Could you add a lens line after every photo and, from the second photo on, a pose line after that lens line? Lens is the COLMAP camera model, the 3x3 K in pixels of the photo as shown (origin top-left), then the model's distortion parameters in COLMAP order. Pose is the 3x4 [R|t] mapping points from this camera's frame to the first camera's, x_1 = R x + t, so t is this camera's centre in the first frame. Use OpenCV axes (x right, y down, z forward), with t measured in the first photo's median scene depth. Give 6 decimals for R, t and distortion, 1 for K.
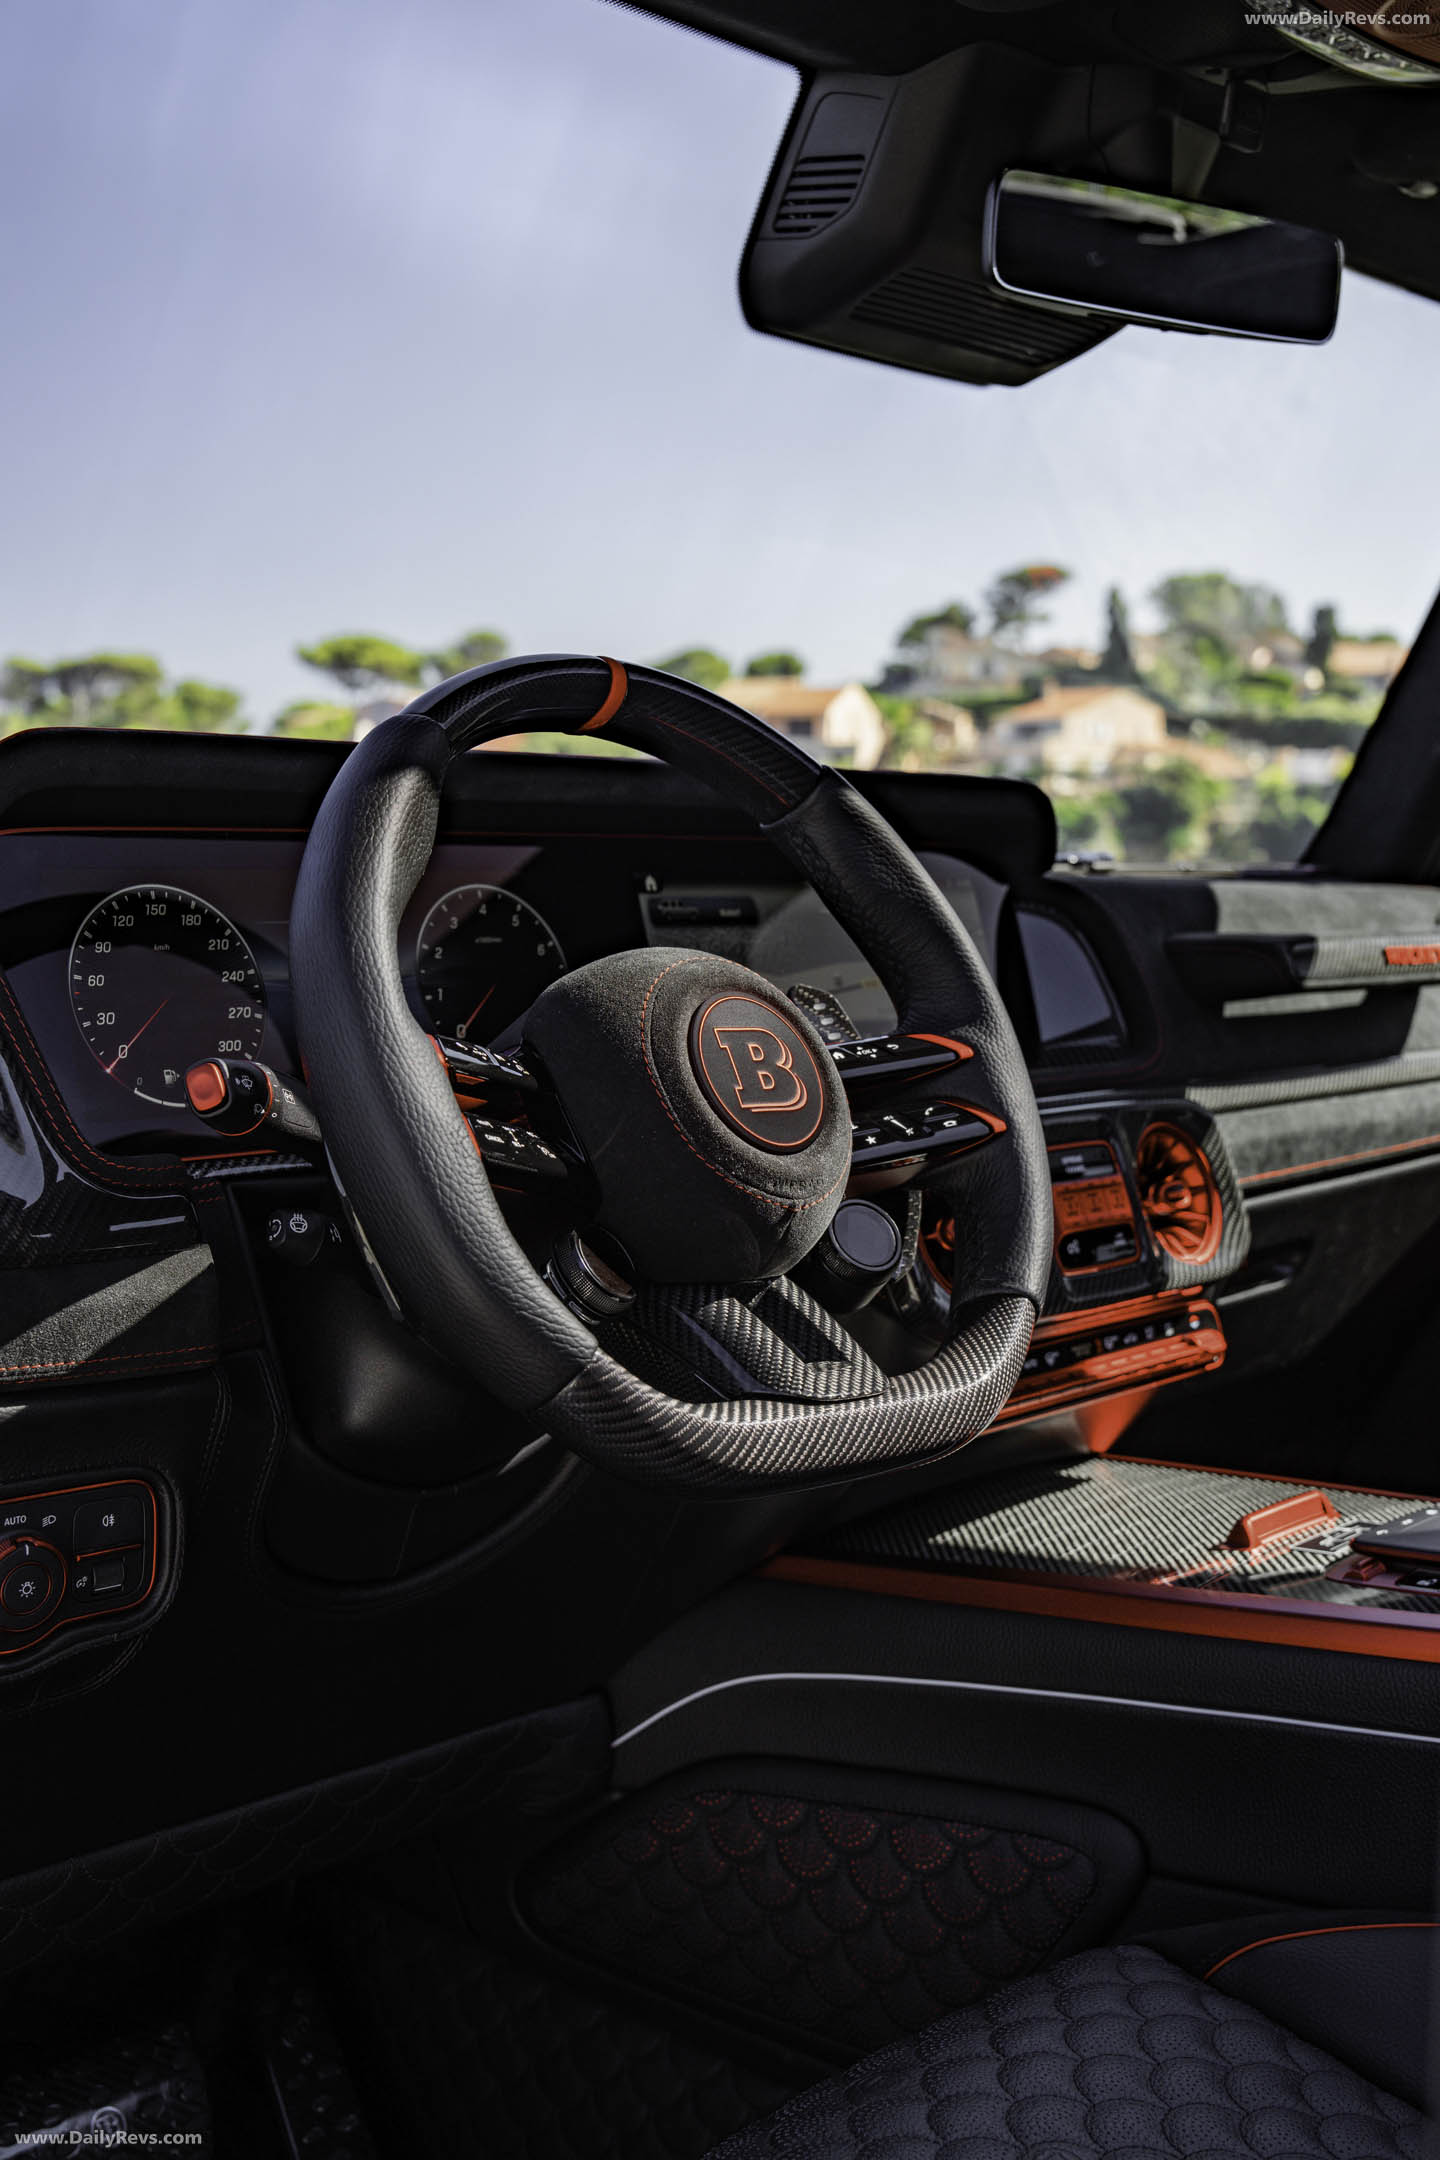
lens RADIAL K [[2443.8, 0, 710.1], [0, 2443.8, 1098.7], [0, 0, 1]] dist [-0.007308, 0.000000]
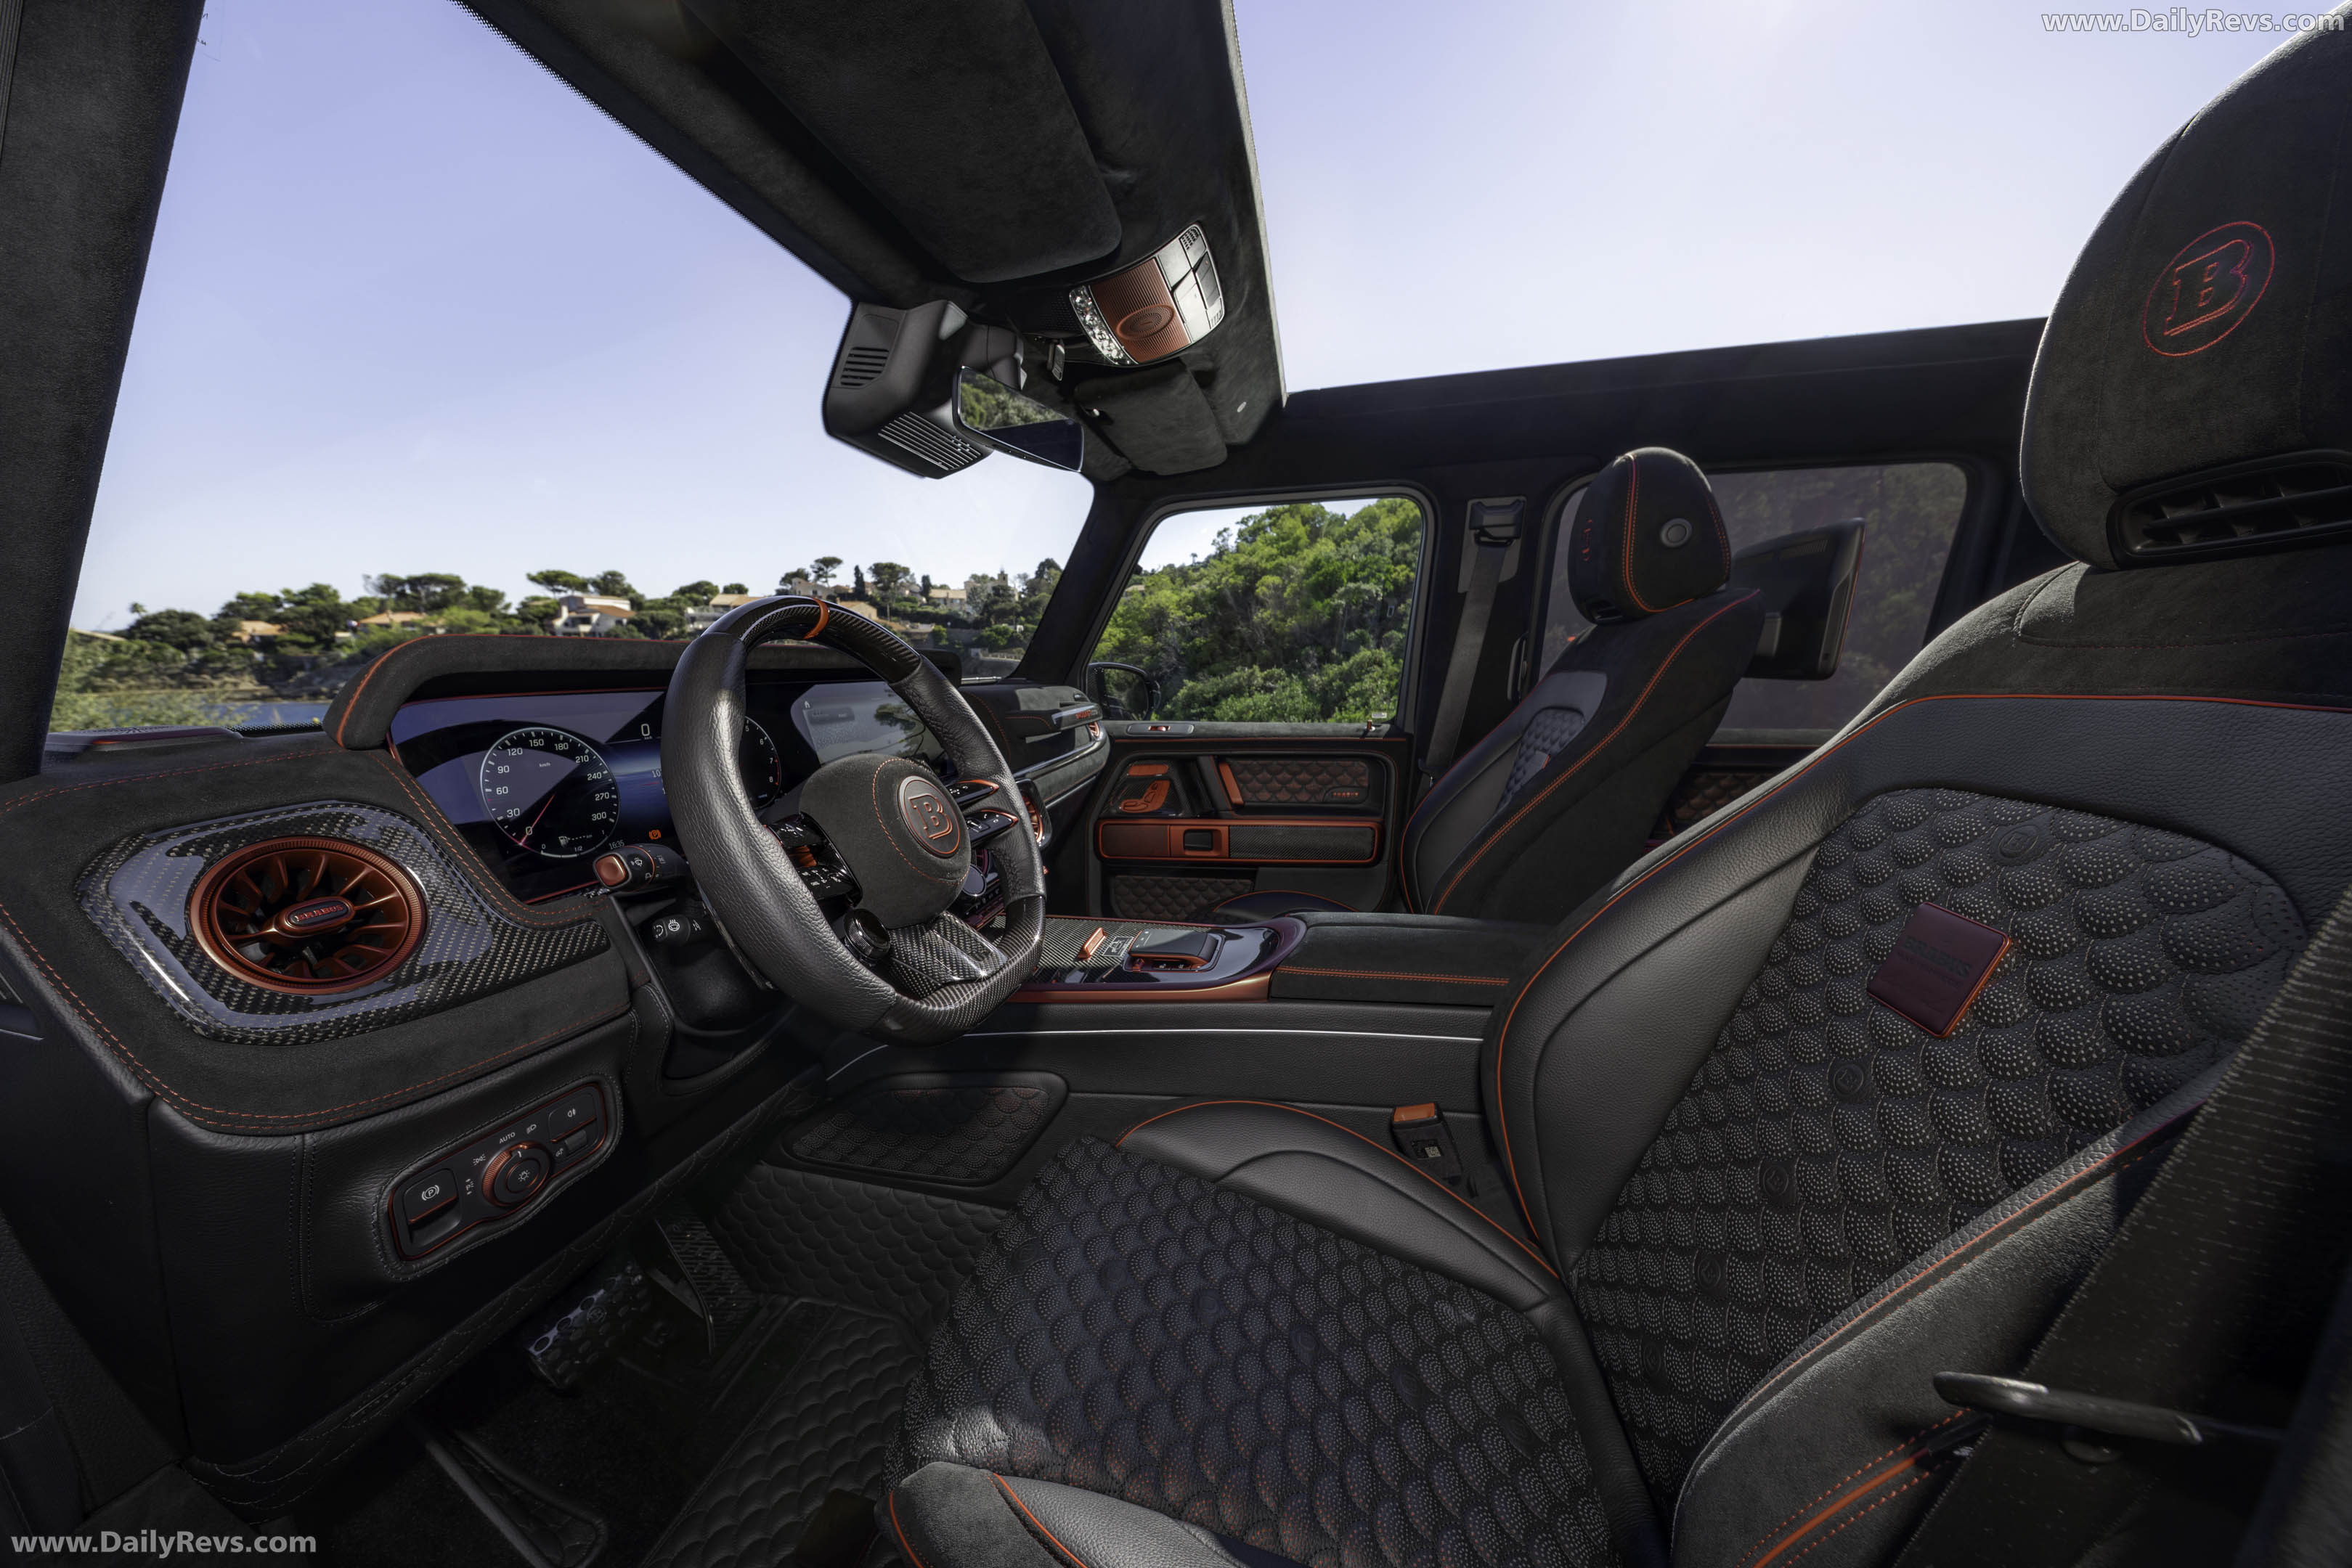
lens RADIAL K [[730.4, 0, 1114.5], [0, 730.4, 836.7], [0, 0, 1]] dist [-0.008714, -0.000102]
pose [[0.882504, -0.112523, 0.456646, -0.090993], [0.045644, 0.986865, 0.154966, -0.060079], [-0.468085, -0.115915, 0.876048, 0.298261]]
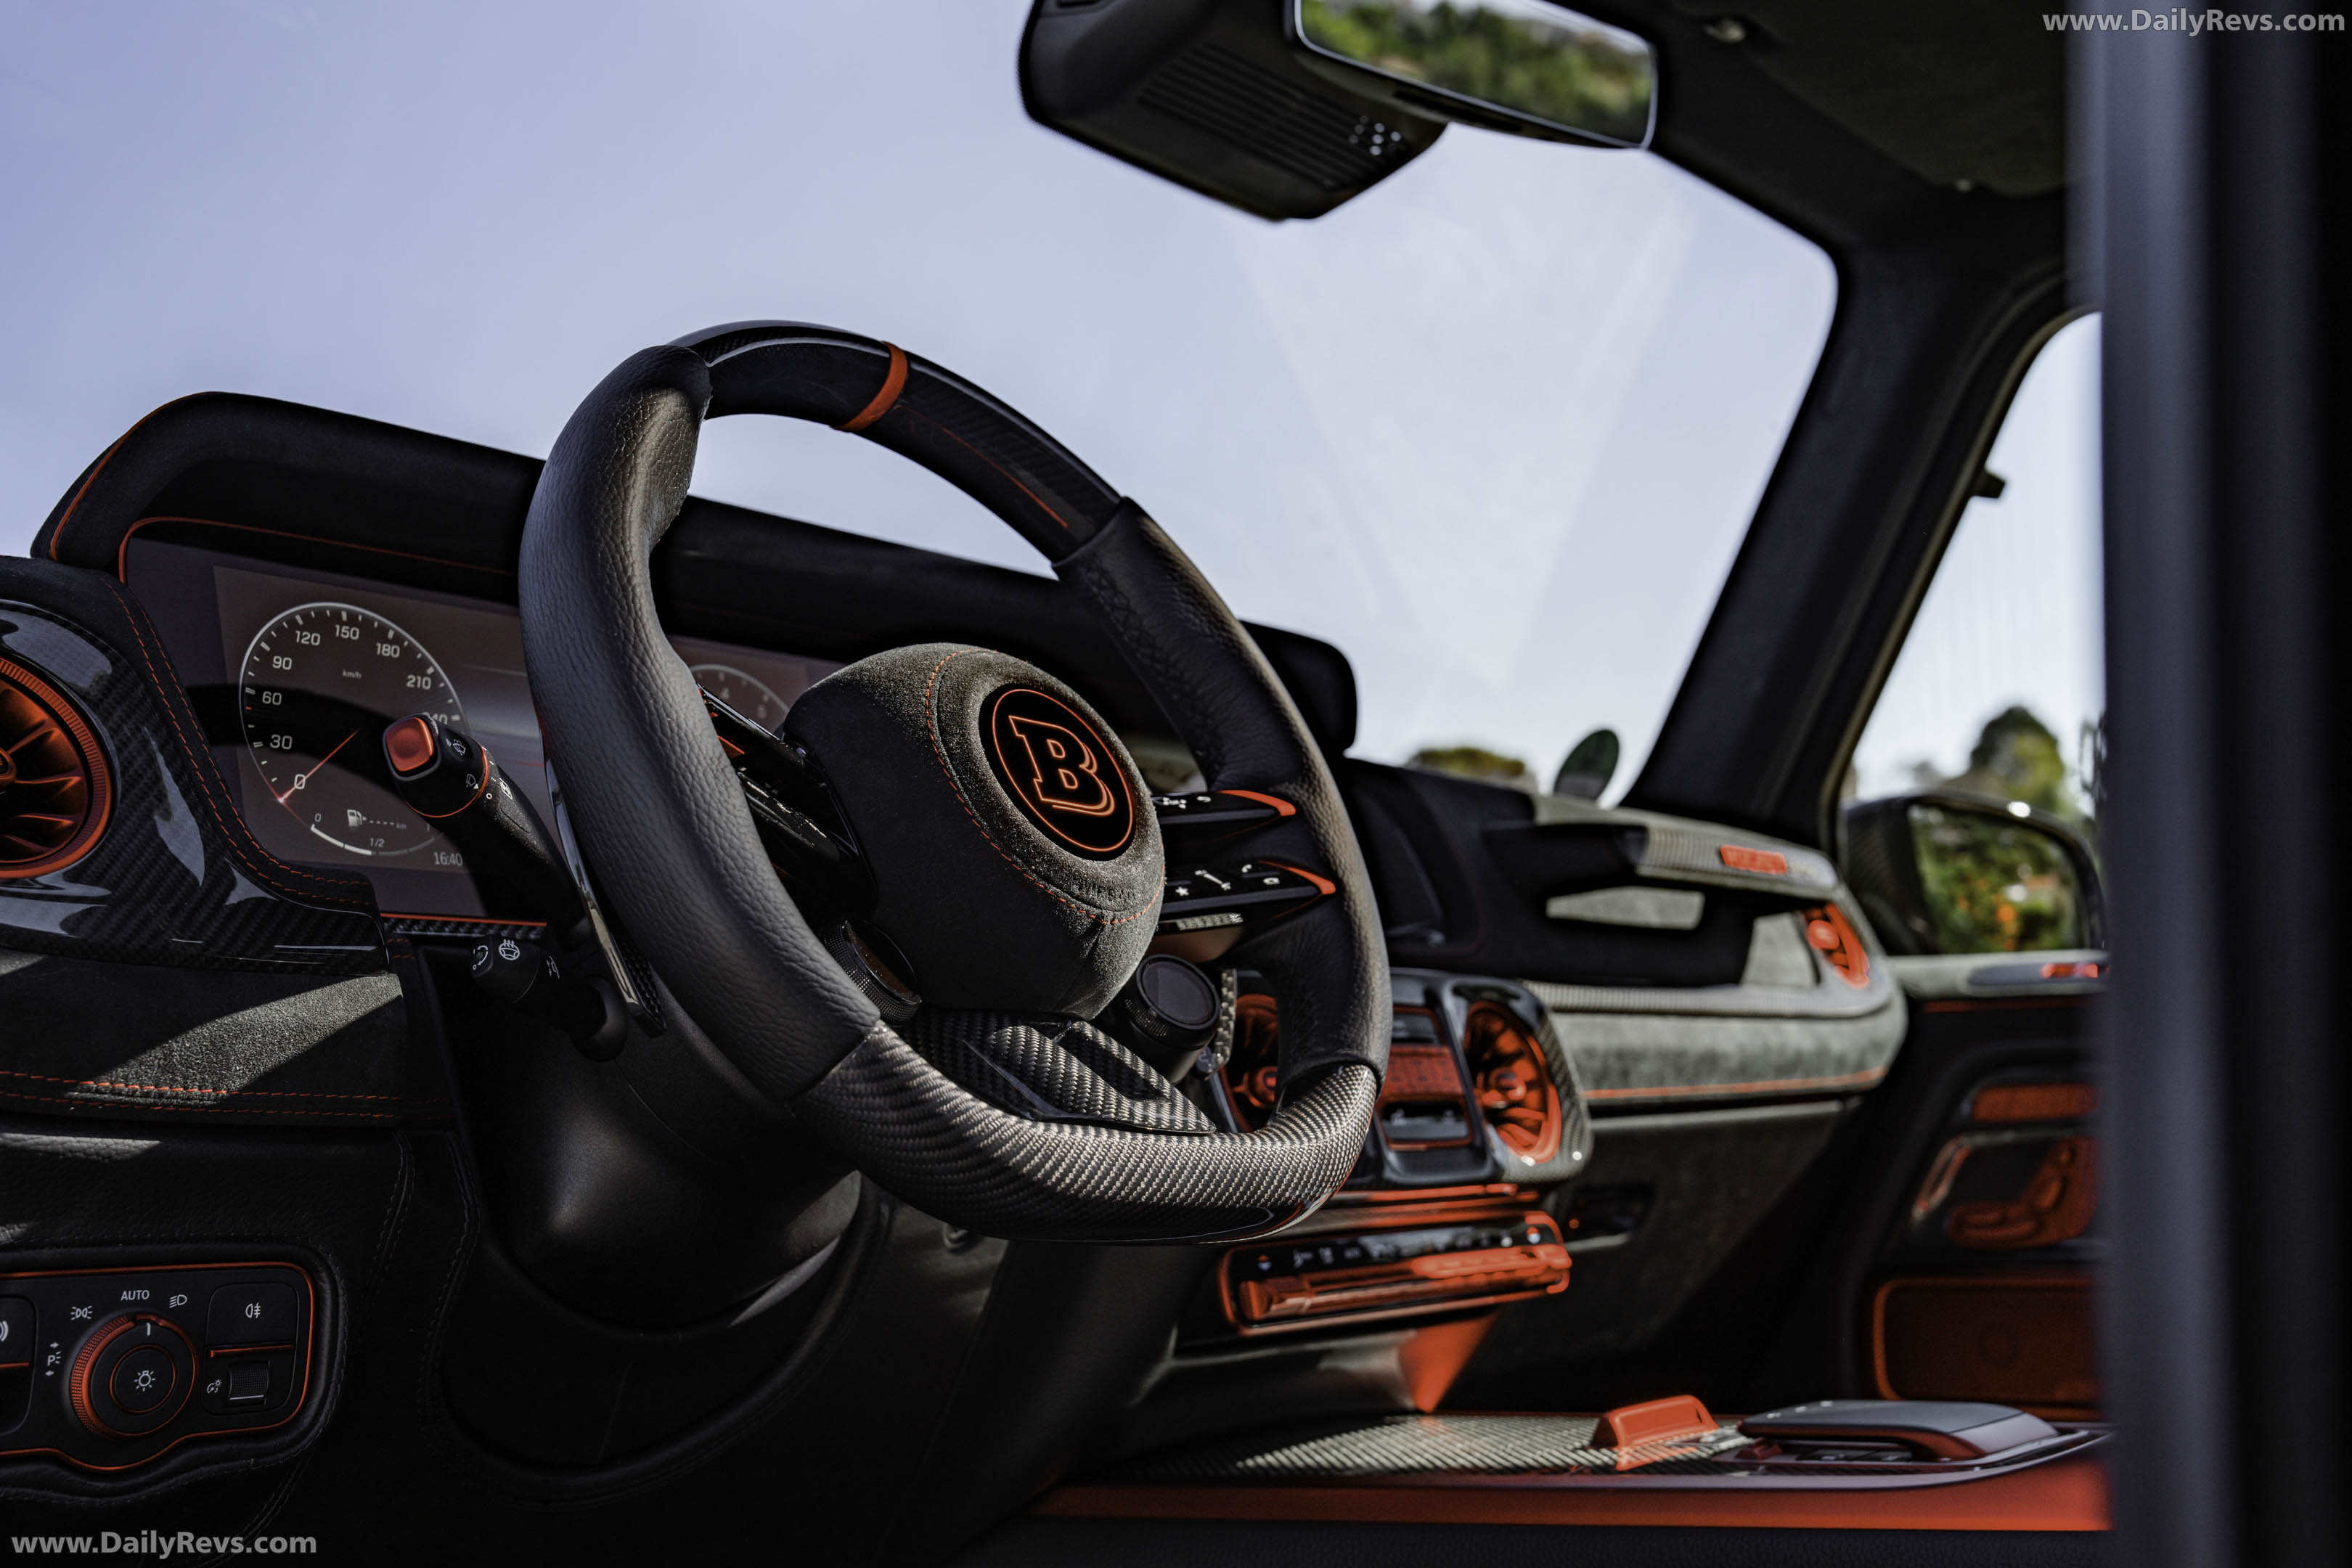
lens RADIAL K [[2714.3, 0, 1165.0], [0, 2714.3, 785.6], [0, 0, 1]] dist [0.029928, 0.000000]
pose [[0.995893, 0.010919, 0.089879, -0.021840], [0.007371, 0.979629, -0.200681, 0.139359], [-0.090240, 0.200519, 0.975525, 0.044574]]
